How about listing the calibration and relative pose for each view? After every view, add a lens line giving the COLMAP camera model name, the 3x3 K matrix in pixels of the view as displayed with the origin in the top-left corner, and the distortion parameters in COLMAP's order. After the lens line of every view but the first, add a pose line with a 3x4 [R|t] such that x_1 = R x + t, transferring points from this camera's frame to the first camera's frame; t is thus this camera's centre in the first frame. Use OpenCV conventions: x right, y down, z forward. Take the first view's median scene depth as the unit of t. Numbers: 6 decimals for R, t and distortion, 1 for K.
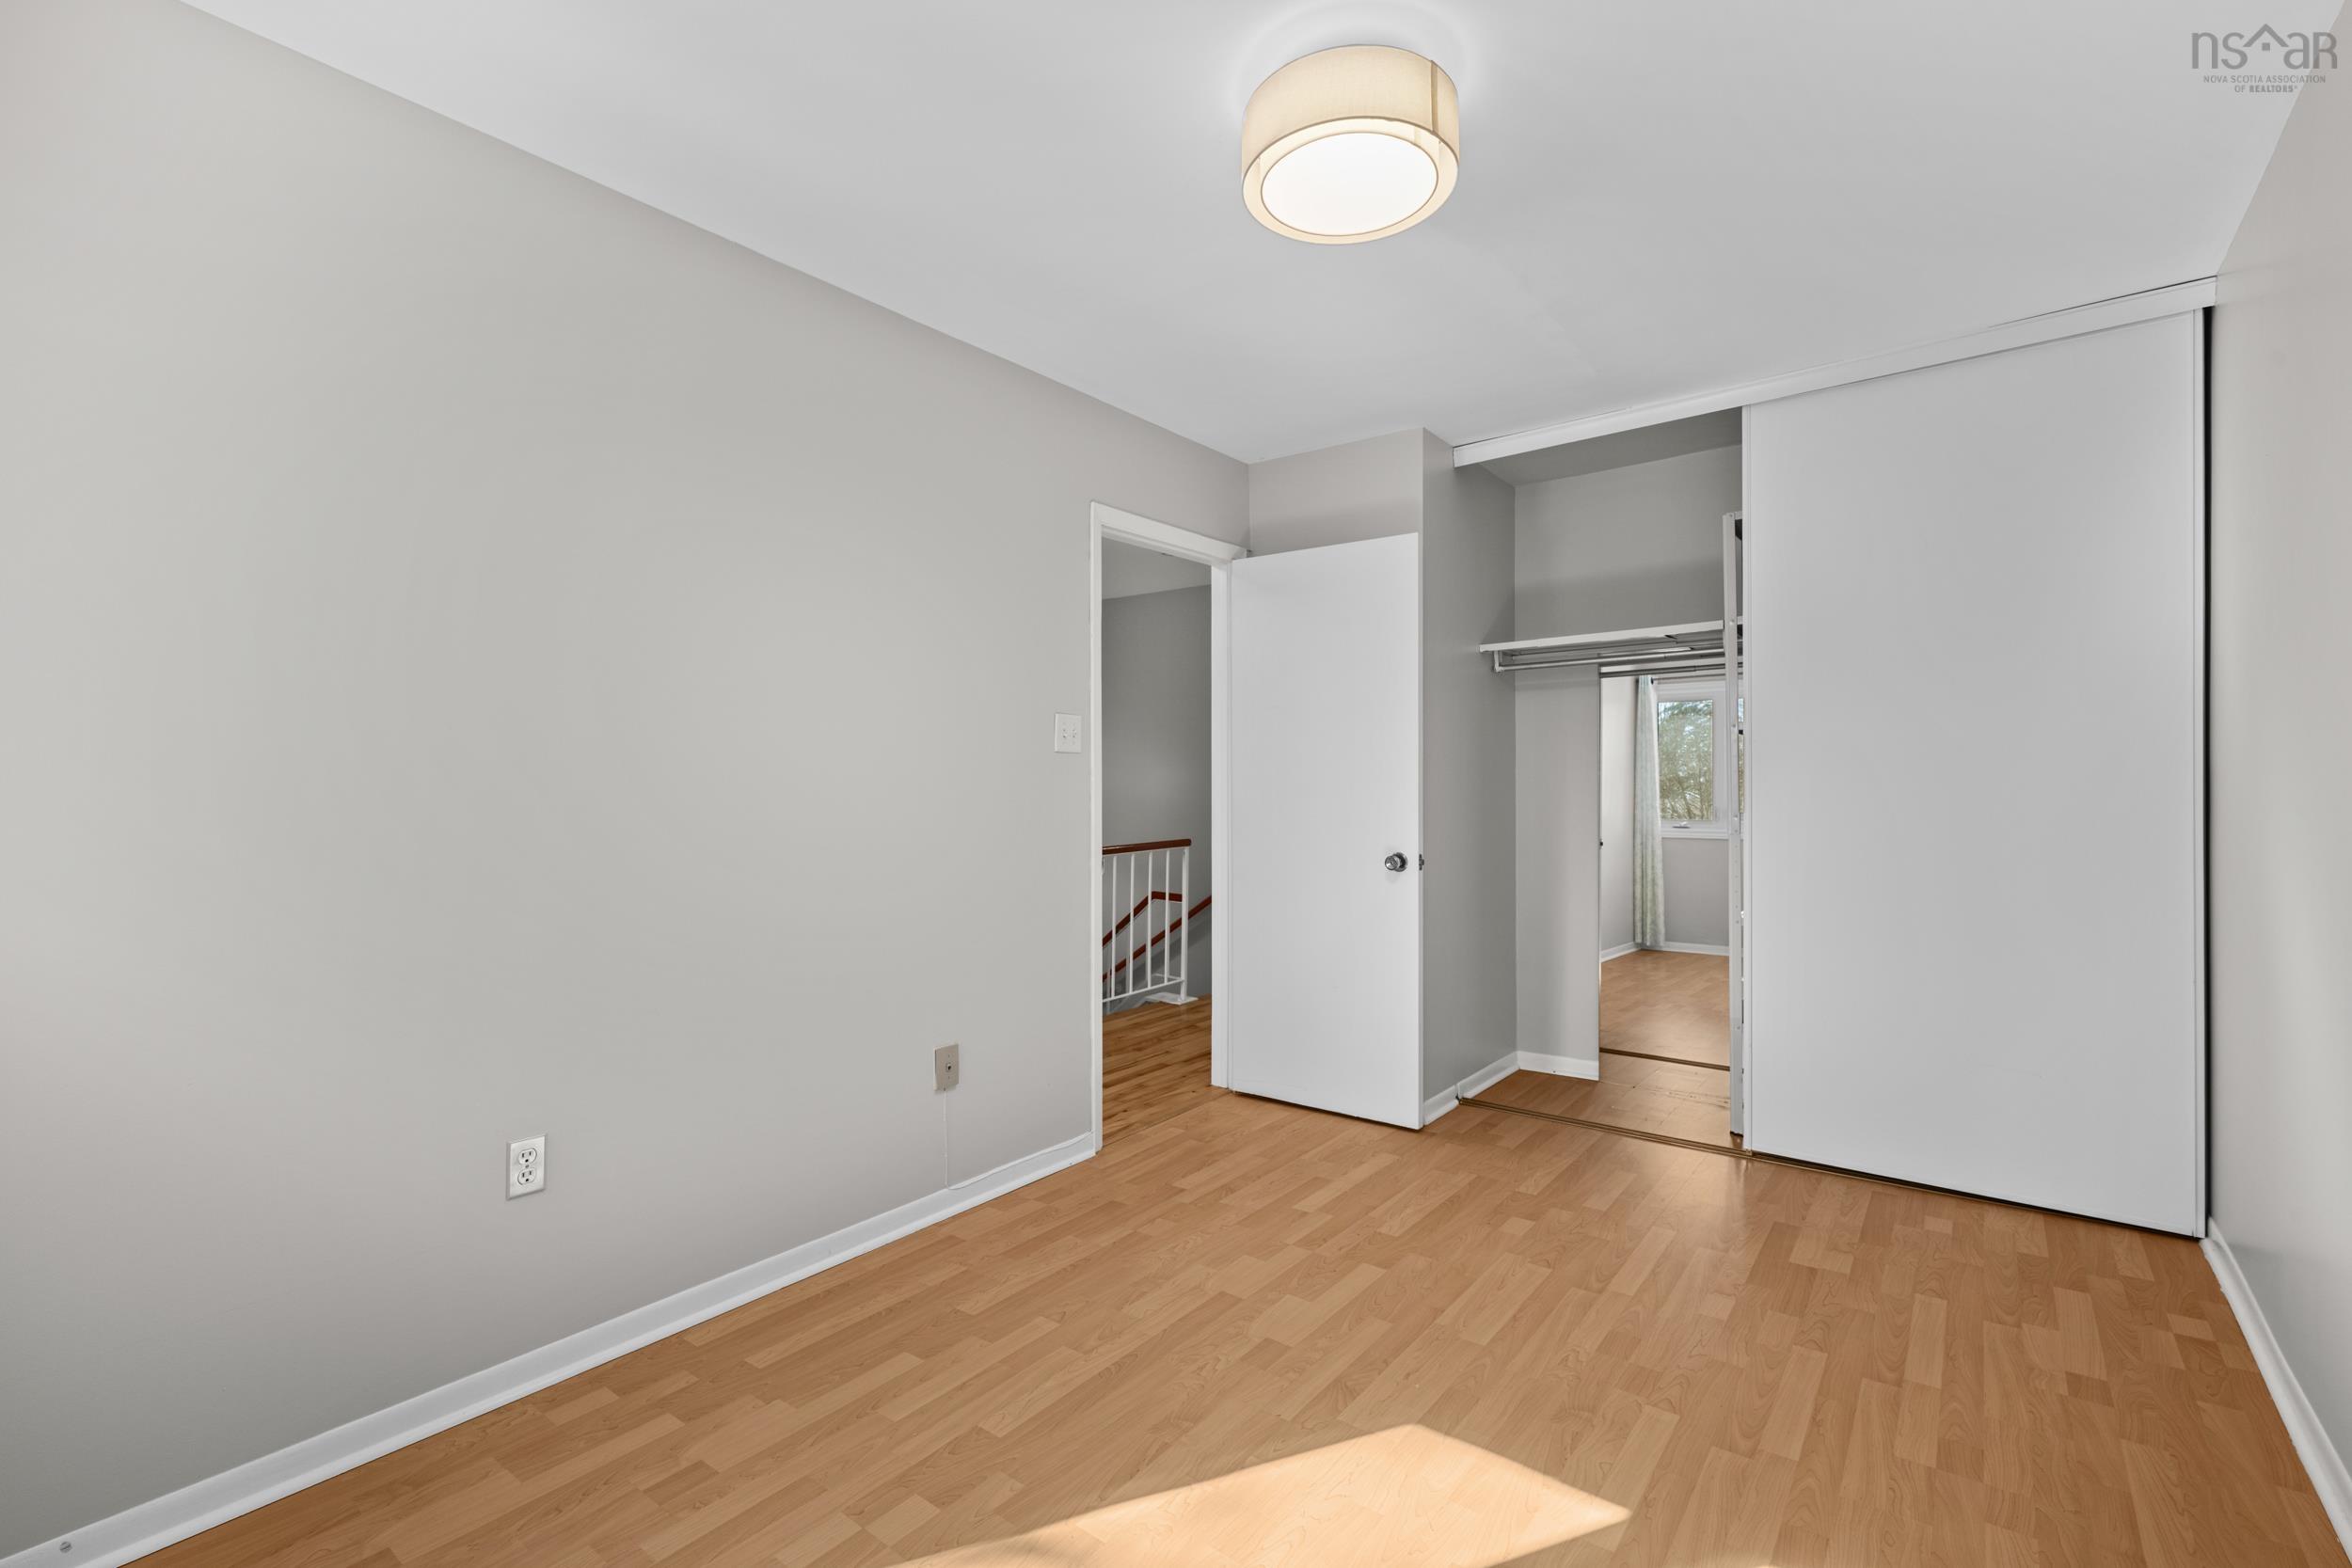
lens RADIAL K [[1039.7, 0, 1181.8], [0, 1039.7, 783.9], [0, 0, 1]] dist [0.001227, -0.000966]
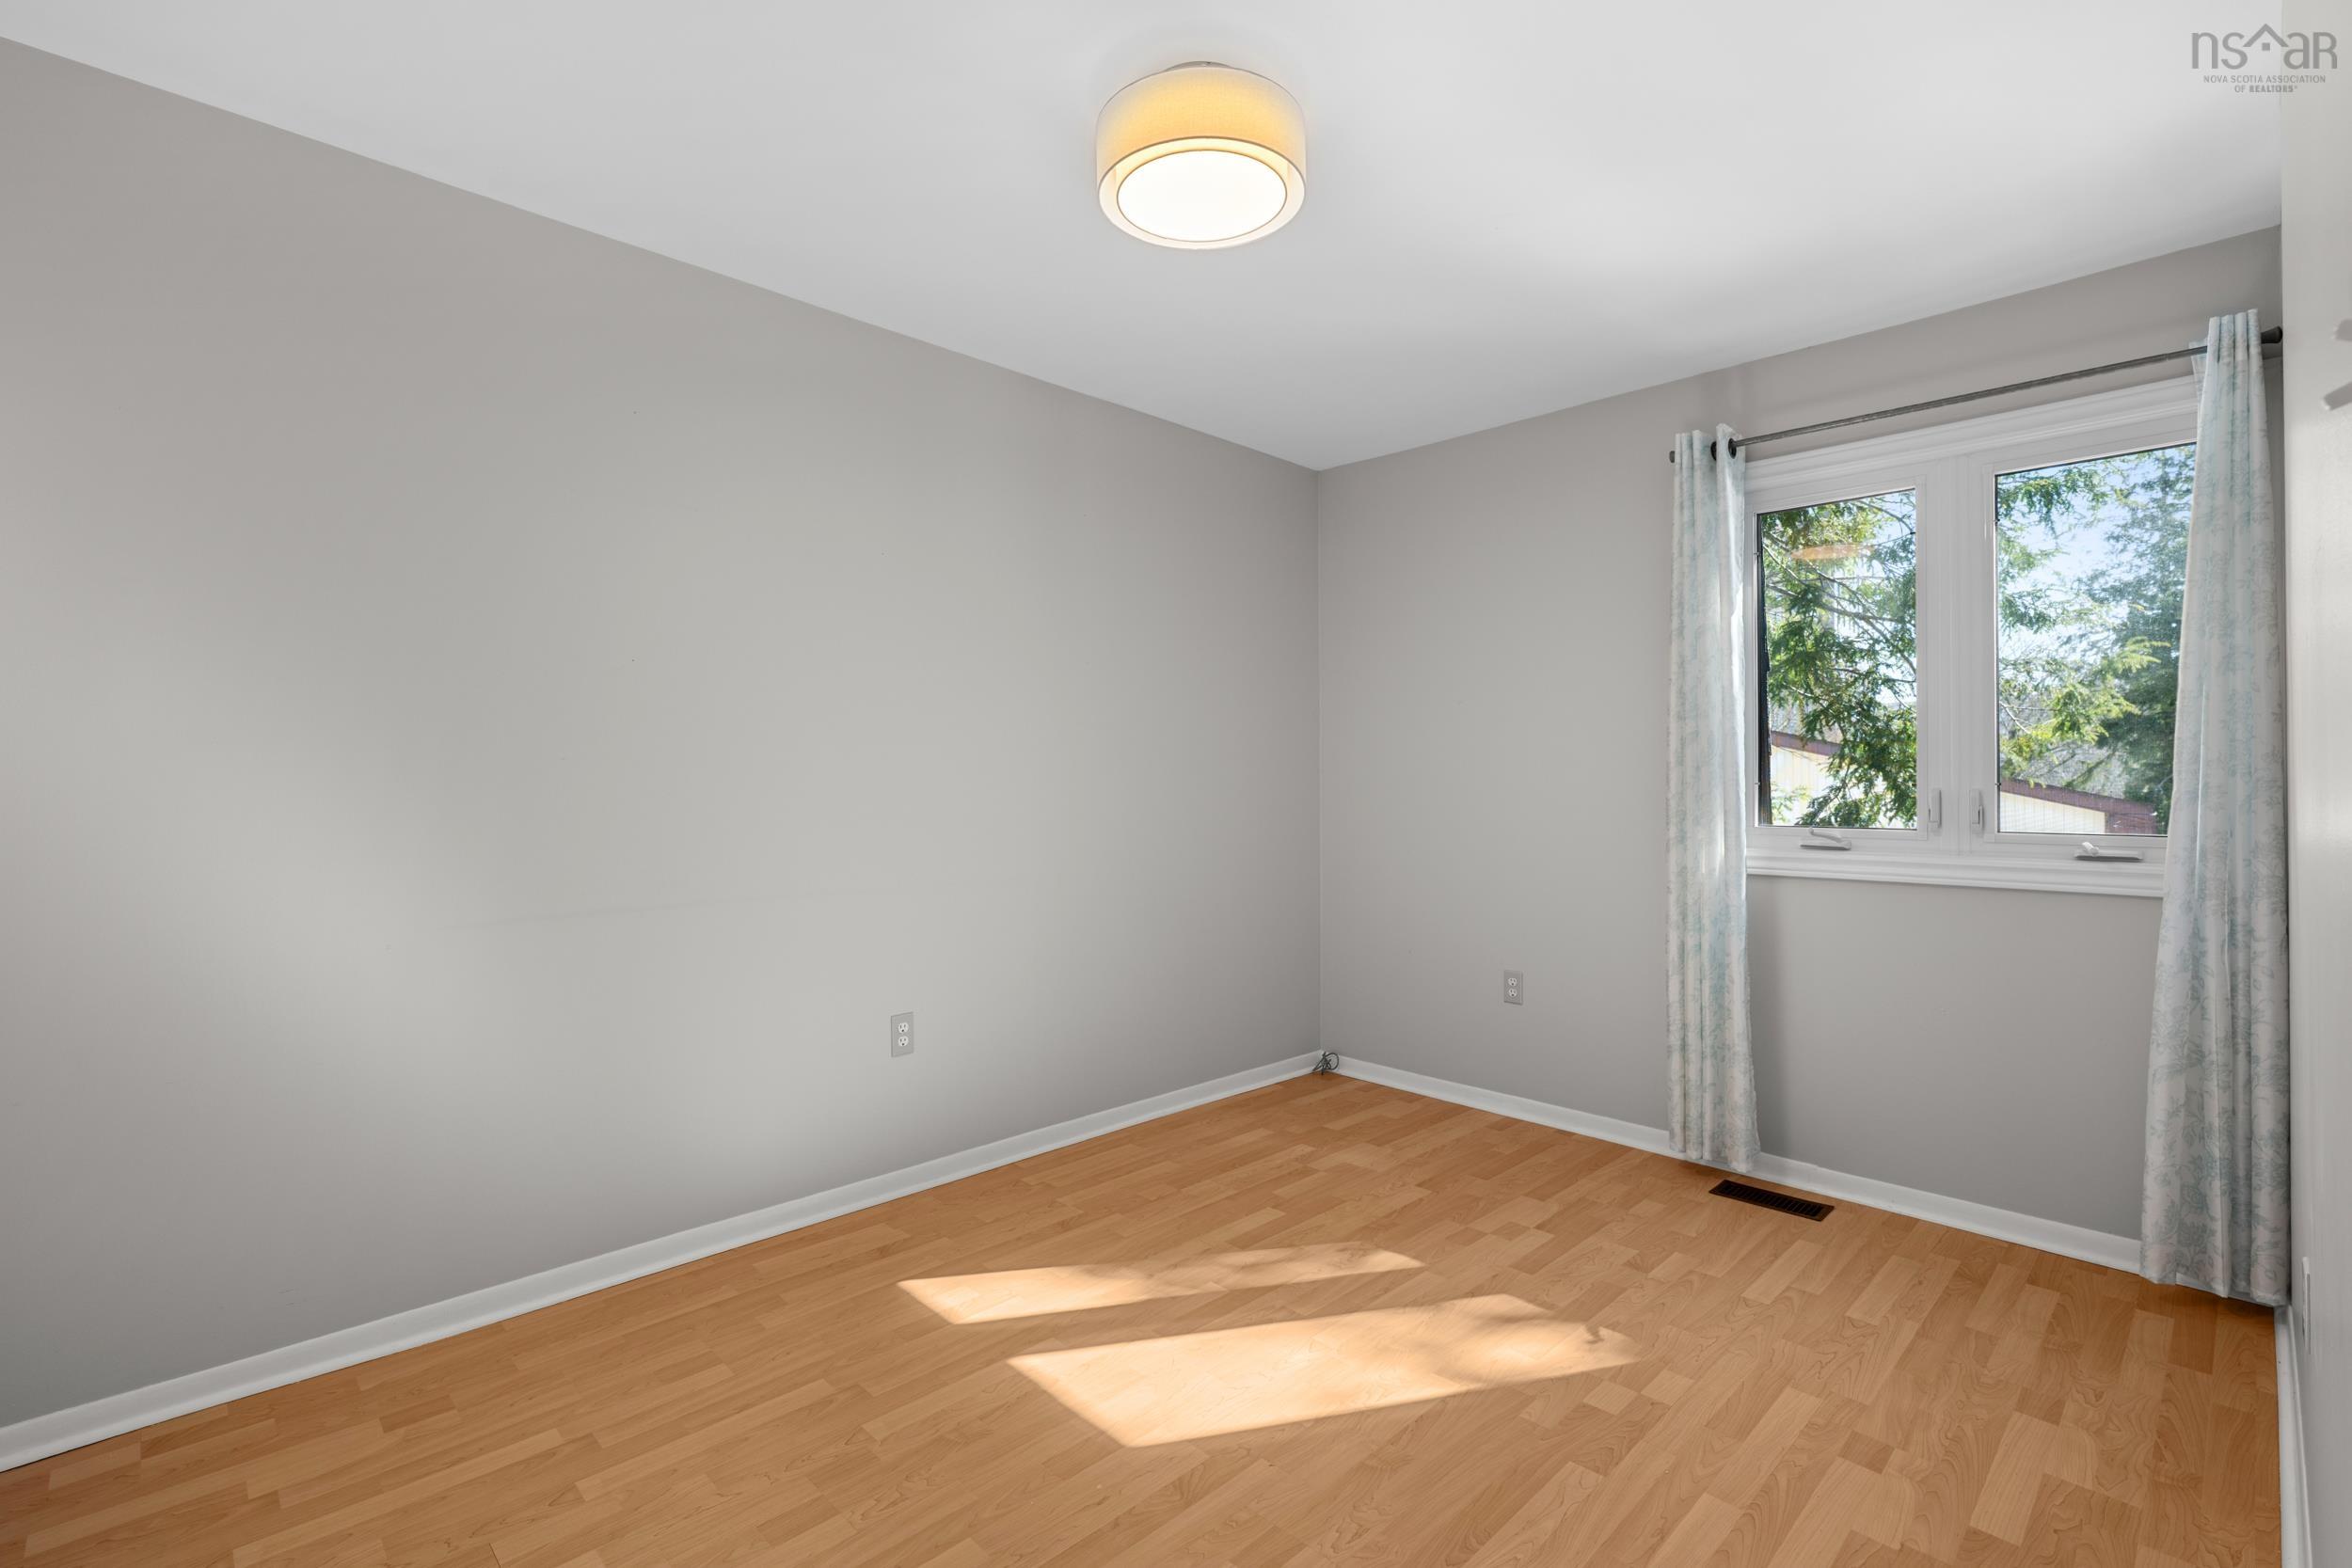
lens RADIAL K [[1039.7, 0, 1181.8], [0, 1039.7, 783.9], [0, 0, 1]] dist [0.001227, -0.000966]
pose [[-0.989770, 0.004242, 0.142609, 0.037563], [0.004162, 0.999991, -0.000859, 0.005452], [-0.142612, -0.000257, -0.989779, 1.912885]]
